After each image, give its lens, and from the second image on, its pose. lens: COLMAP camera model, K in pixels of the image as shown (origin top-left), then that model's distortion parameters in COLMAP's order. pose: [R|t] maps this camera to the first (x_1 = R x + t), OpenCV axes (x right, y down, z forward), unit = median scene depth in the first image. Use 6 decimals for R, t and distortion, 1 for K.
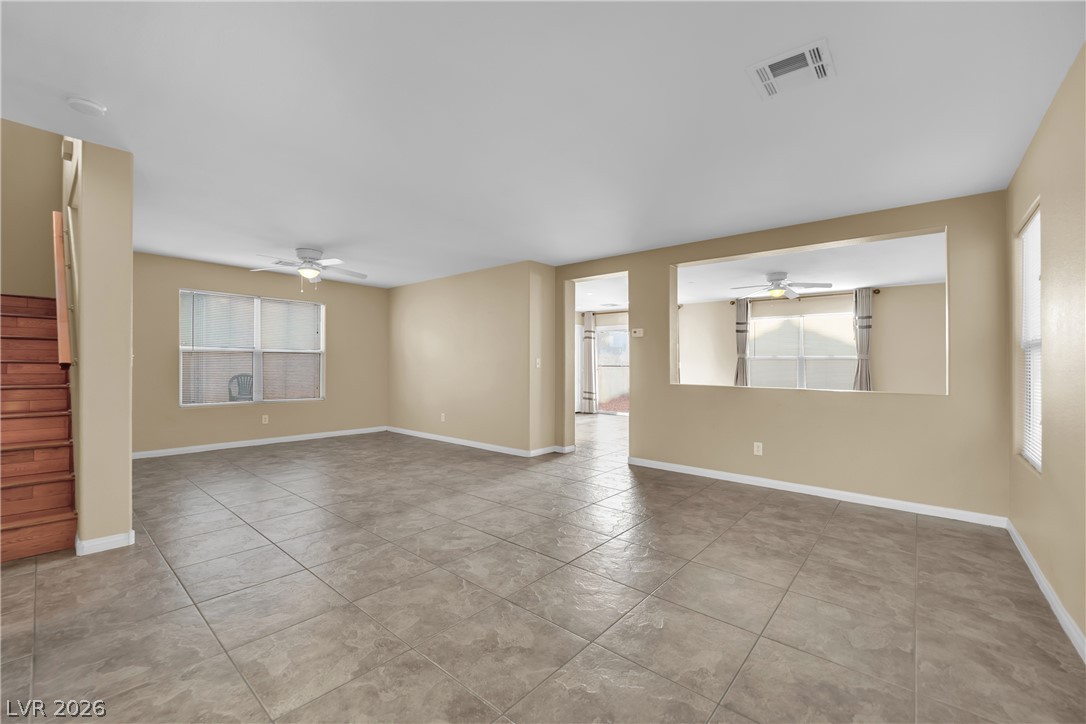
lens RADIAL K [[446.2, 0, 532.6], [0, 446.2, 364.5], [0, 0, 1]] dist [-0.017477, -0.001710]
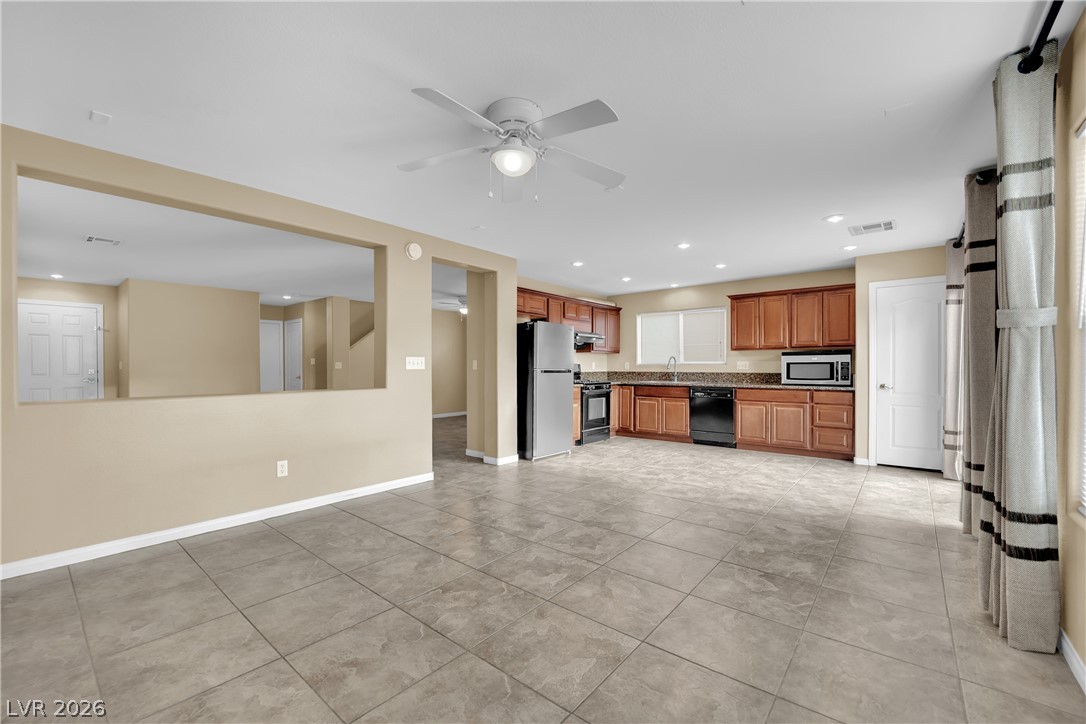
lens RADIAL K [[446.2, 0, 537.8], [0, 446.2, 369.9], [0, 0, 1]] dist [-0.017477, -0.001710]
pose [[0.021051, -0.002535, -0.999775, 1.732229], [0.002775, 0.999993, -0.002477, 0.017306], [0.999775, -0.002722, 0.021058, 1.907122]]
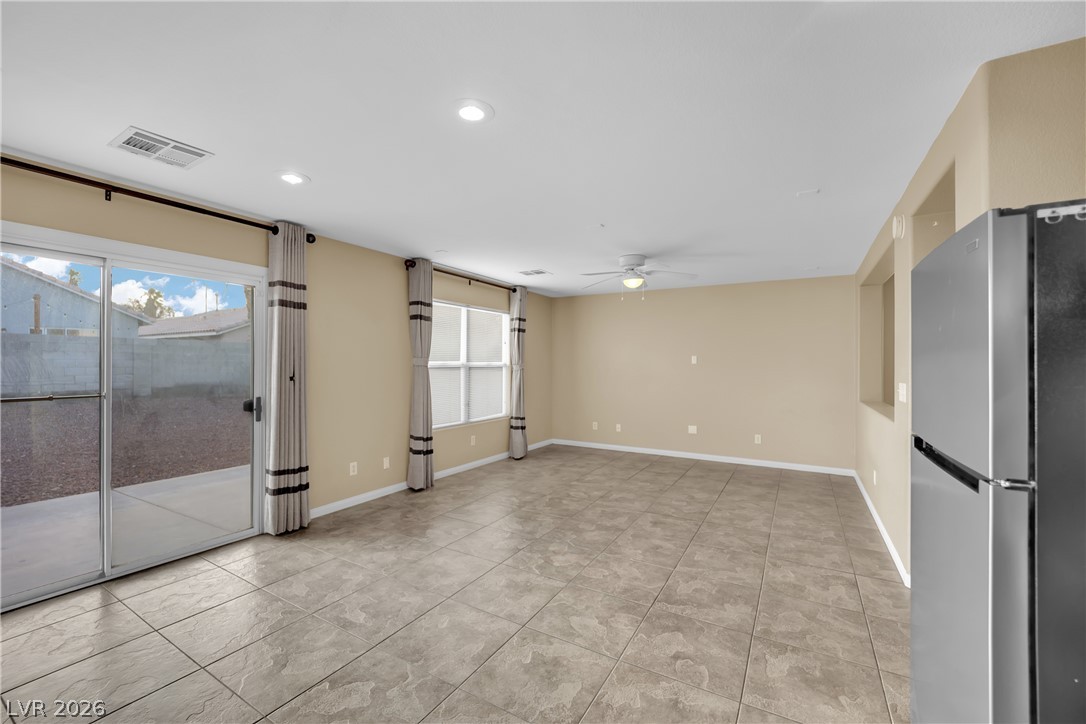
lens RADIAL K [[446.2, 0, 533.5], [0, 446.2, 357.1], [0, 0, 1]] dist [-0.017477, -0.001710]
pose [[-0.171824, 0.002103, 0.985125, -0.273780], [-0.008657, 0.999956, -0.003645, -0.062499], [-0.985090, -0.009154, -0.171799, 2.427036]]
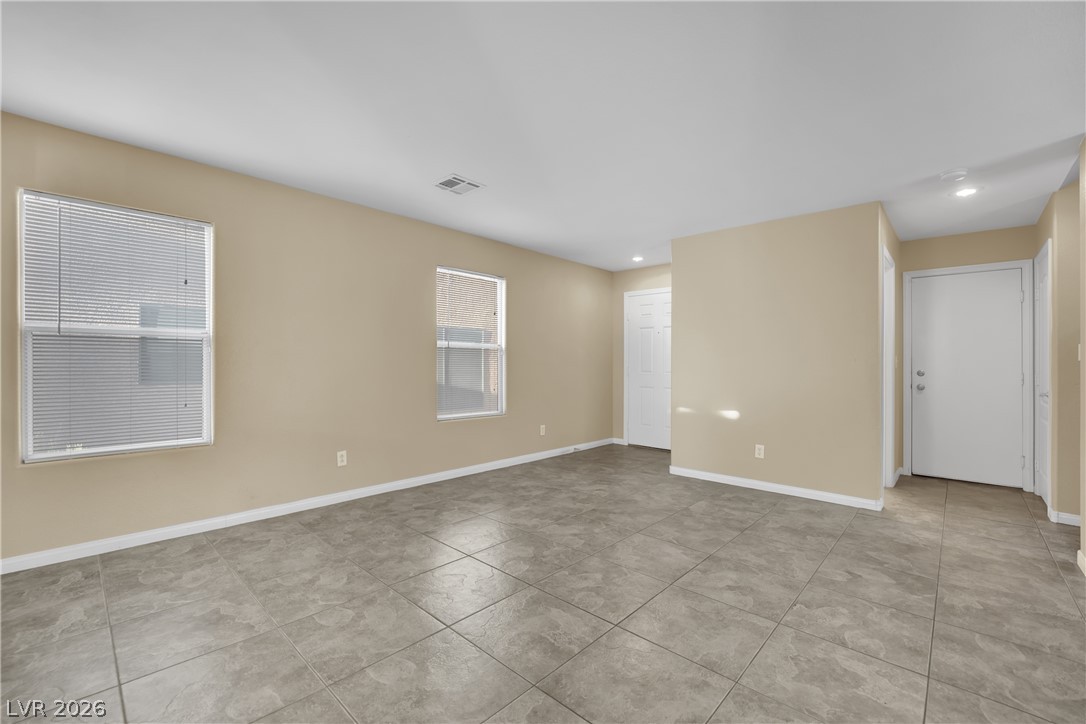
lens RADIAL K [[446.2, 0, 539.1], [0, 446.2, 366.0], [0, 0, 1]] dist [-0.017477, -0.001710]
pose [[-0.999417, -0.018518, 0.028684, 0.134184], [-0.018403, 0.999822, 0.004244, 0.004813], [-0.028758, 0.003713, -0.999580, 1.537522]]
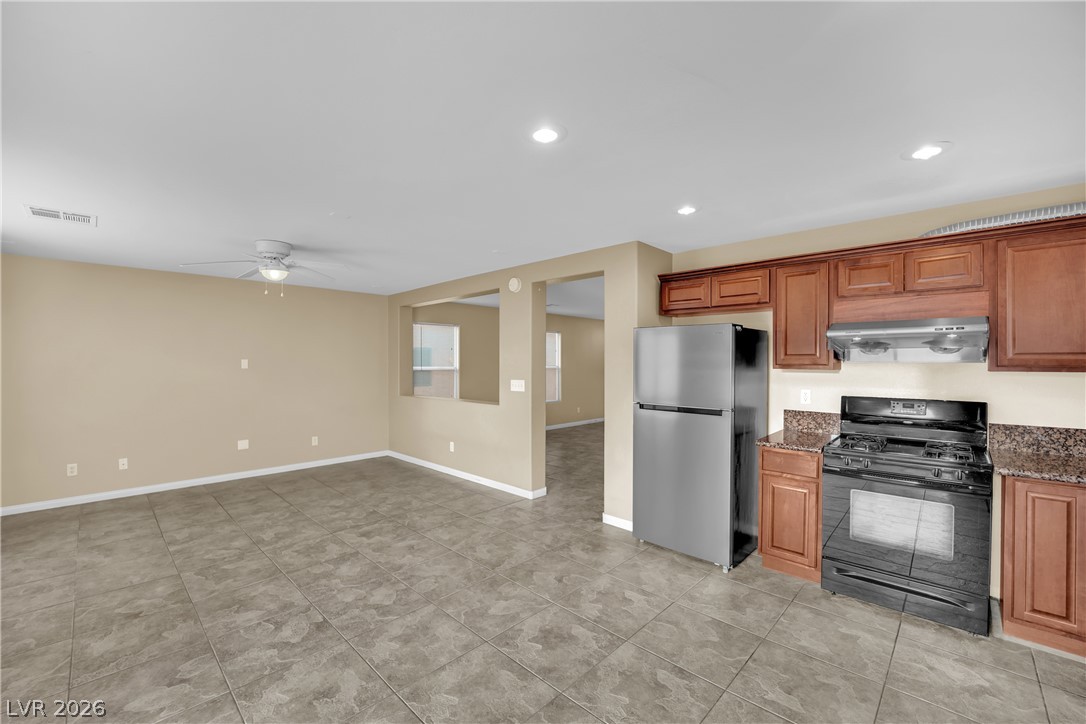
lens RADIAL K [[446.2, 0, 540.7], [0, 446.2, 364.6], [0, 0, 1]] dist [-0.017477, -0.001710]
pose [[-0.998599, -0.009891, 0.051979, 0.290429], [-0.009633, 0.999940, 0.005217, -0.081854], [-0.052027, 0.004709, -0.998635, 2.998235]]
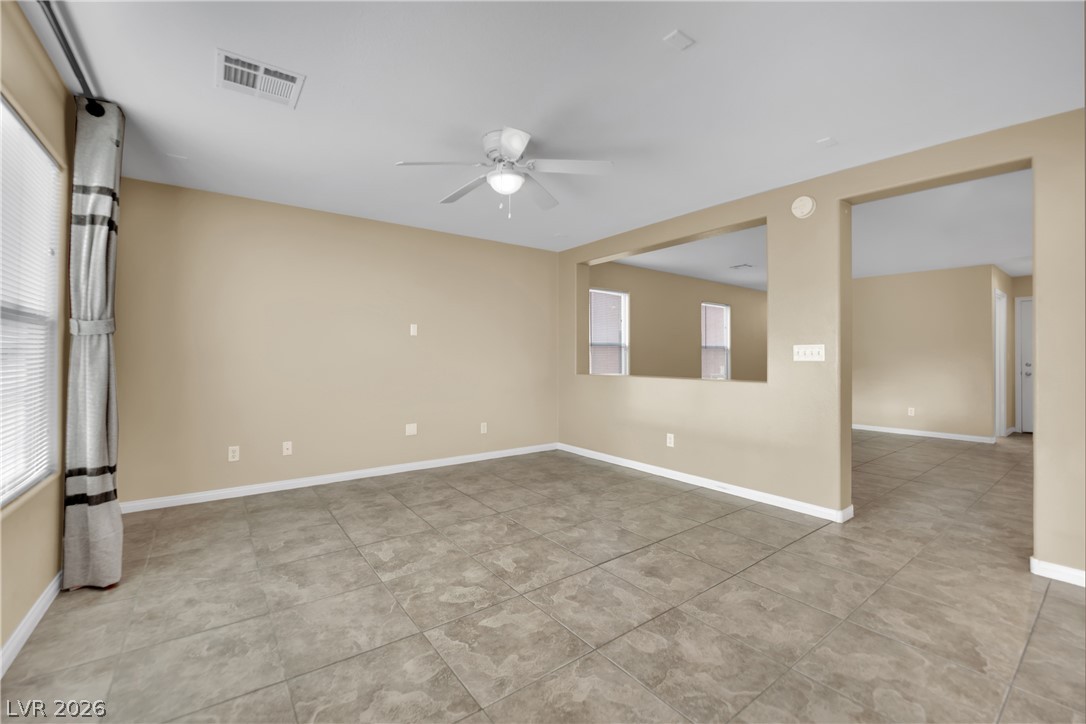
lens RADIAL K [[446.2, 0, 529.8], [0, 446.2, 356.8], [0, 0, 1]] dist [-0.017477, -0.001710]
pose [[-0.974191, -0.012352, 0.225385, 0.813769], [-0.012951, 0.999915, -0.001176, 0.008335], [-0.225352, -0.004065, -0.974269, 2.660355]]
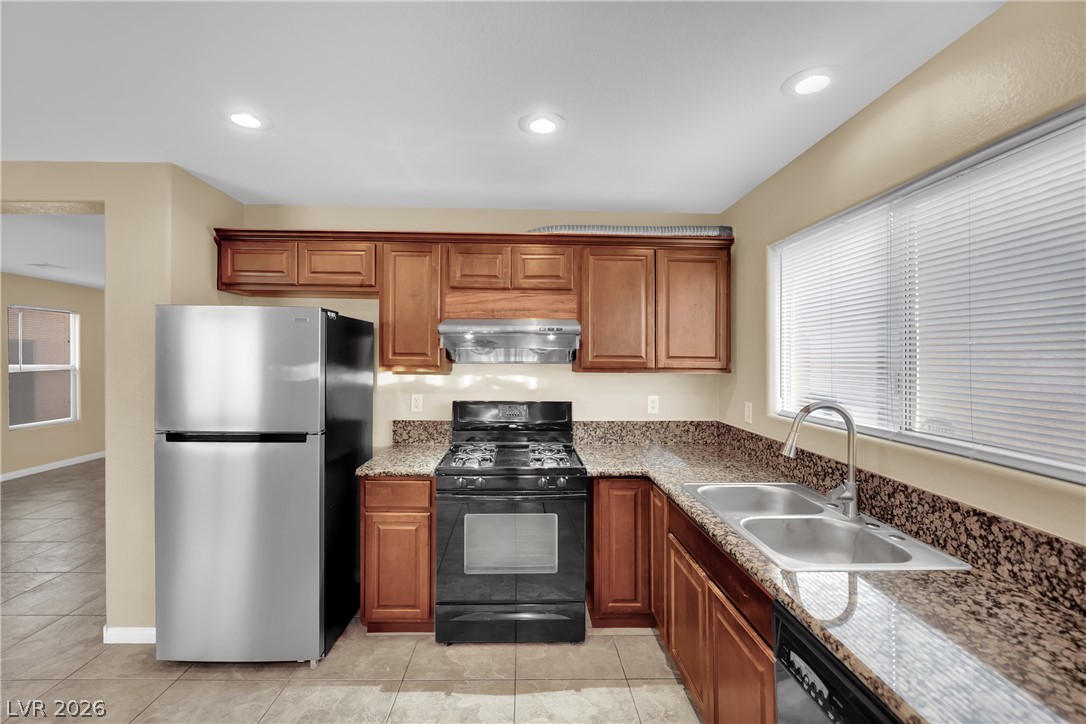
lens RADIAL K [[446.2, 0, 539.0], [0, 446.2, 360.2], [0, 0, 1]] dist [-0.017477, -0.001710]
pose [[-0.735709, -0.008744, -0.677241, 0.147806], [-0.012902, 0.999916, 0.001105, -0.095784], [0.677175, 0.009551, -0.735760, 2.748678]]
